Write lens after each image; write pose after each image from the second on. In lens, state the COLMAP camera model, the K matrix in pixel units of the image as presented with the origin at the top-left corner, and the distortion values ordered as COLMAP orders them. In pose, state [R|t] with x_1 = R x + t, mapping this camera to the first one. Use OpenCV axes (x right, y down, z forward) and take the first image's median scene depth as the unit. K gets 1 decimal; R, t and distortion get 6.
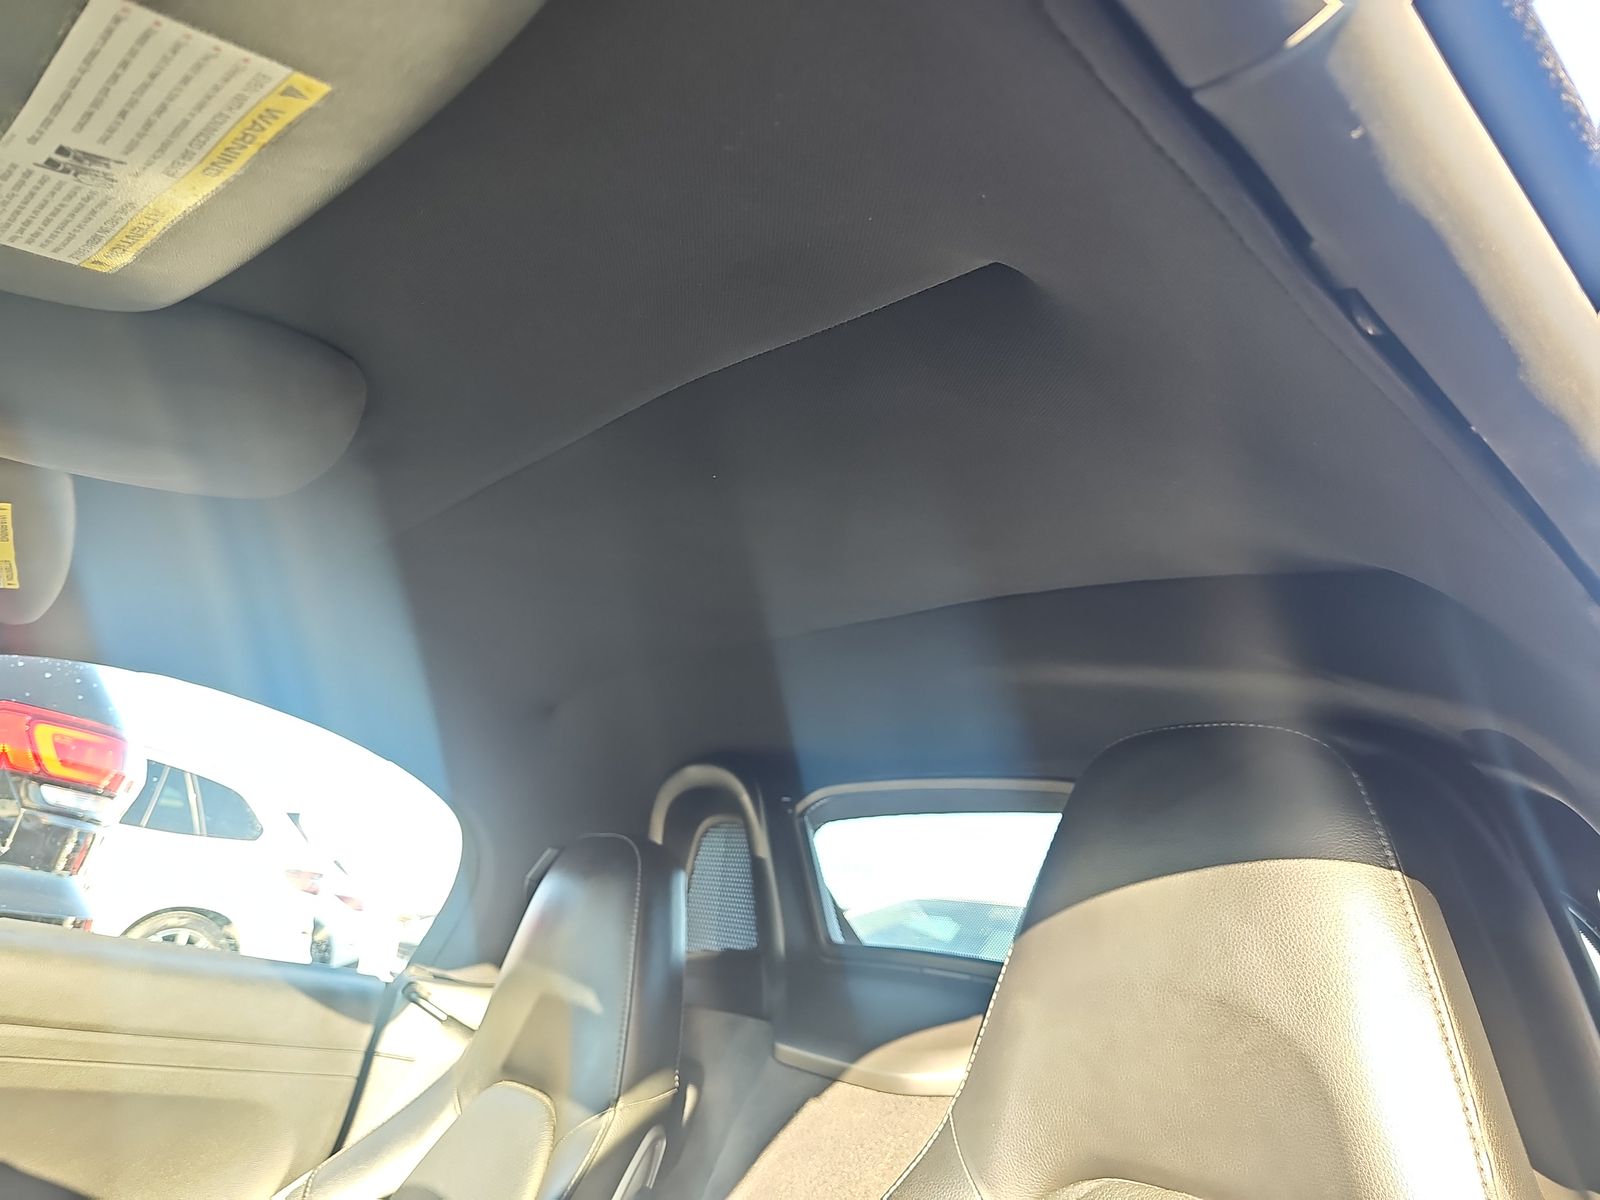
lens RADIAL K [[1072.8, 0, 793.6], [0, 1072.8, 590.5], [0, 0, 1]] dist [0.033739, -0.036922]
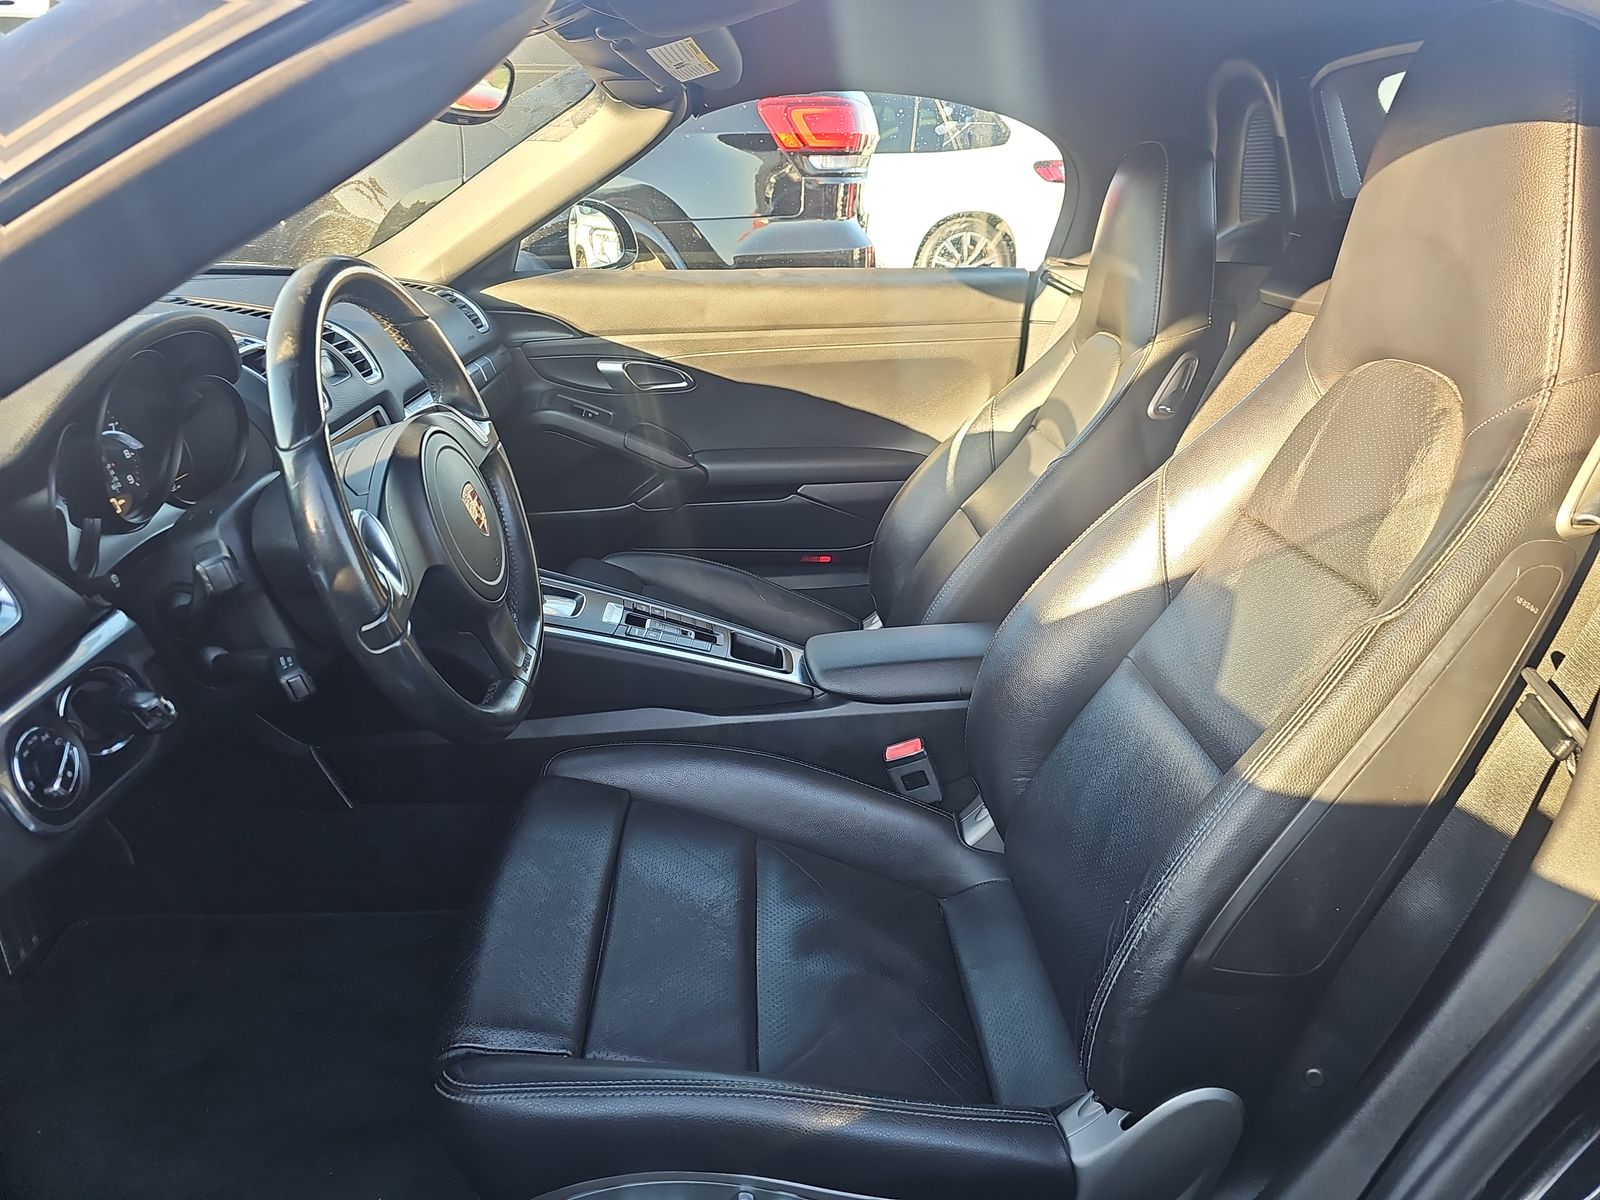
lens RADIAL K [[1072.8, 0, 803.1], [0, 1072.8, 597.1], [0, 0, 1]] dist [0.033739, -0.036922]
pose [[0.781547, 0.065148, -0.620435, 0.293622], [0.331431, 0.799210, 0.501416, -0.099869], [0.528524, -0.597511, 0.603028, -0.251016]]
